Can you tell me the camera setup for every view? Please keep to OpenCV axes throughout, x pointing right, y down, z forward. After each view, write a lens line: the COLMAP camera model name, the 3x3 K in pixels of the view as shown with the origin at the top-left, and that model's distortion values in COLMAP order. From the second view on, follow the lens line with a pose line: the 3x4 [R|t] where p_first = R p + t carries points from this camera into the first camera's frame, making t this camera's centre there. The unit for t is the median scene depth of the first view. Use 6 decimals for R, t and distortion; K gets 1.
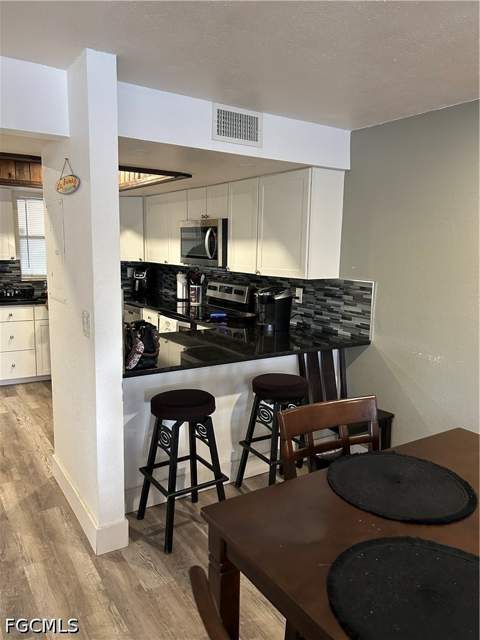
lens RADIAL K [[485.0, 0, 240.0], [0, 485.0, 320.0], [0, 0, 1]] dist [0.035683, -0.000538]
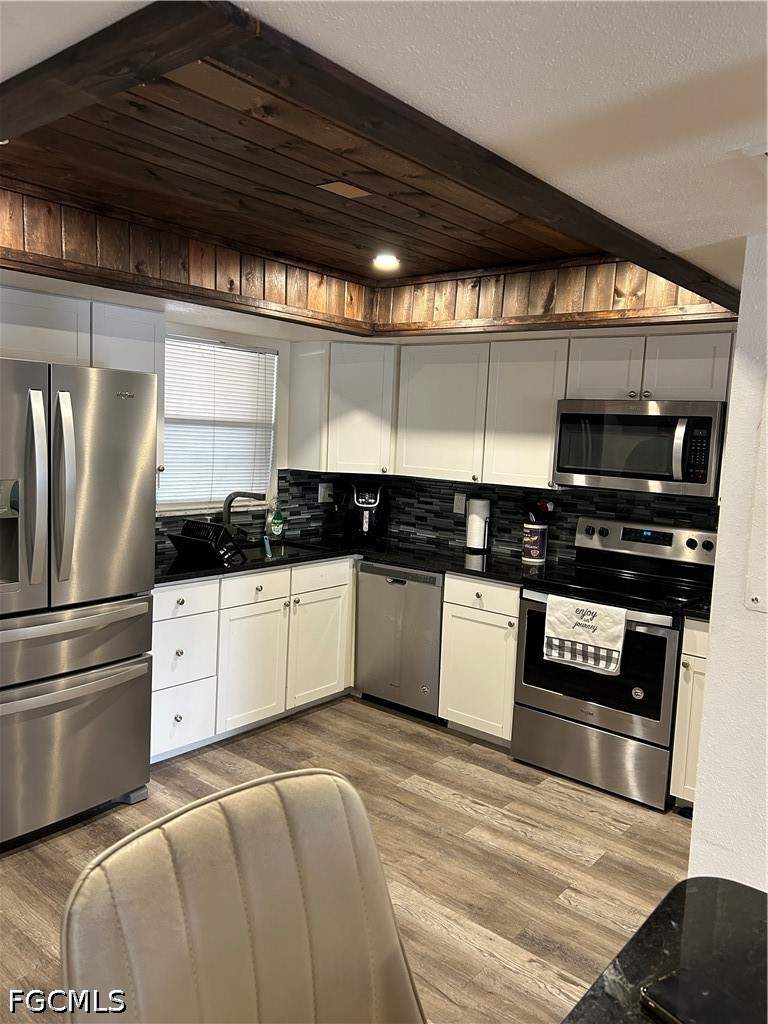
lens RADIAL K [[776.0, 0, 384.0], [0, 776.0, 512.0], [0, 0, 1]] dist [0.035683, -0.000538]
pose [[0.953736, -0.008684, 0.300521, -0.549773], [0.019824, 0.999224, -0.034037, -0.068249], [-0.299992, 0.038420, 0.953168, 0.308800]]
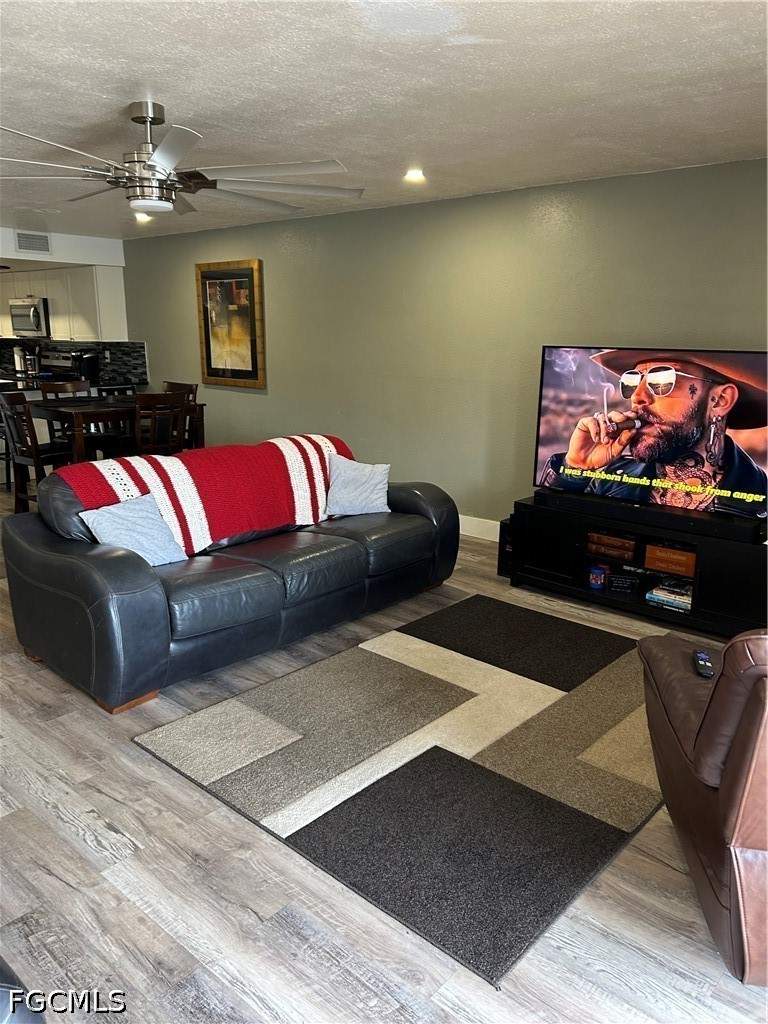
lens RADIAL K [[776.0, 0, 384.0], [0, 776.0, 512.0], [0, 0, 1]] dist [0.035683, -0.000538]
pose [[0.962706, -0.075833, 0.259703, 0.235143], [0.054608, 0.994623, 0.087997, 0.205732], [-0.264980, -0.070534, 0.961671, -1.186068]]
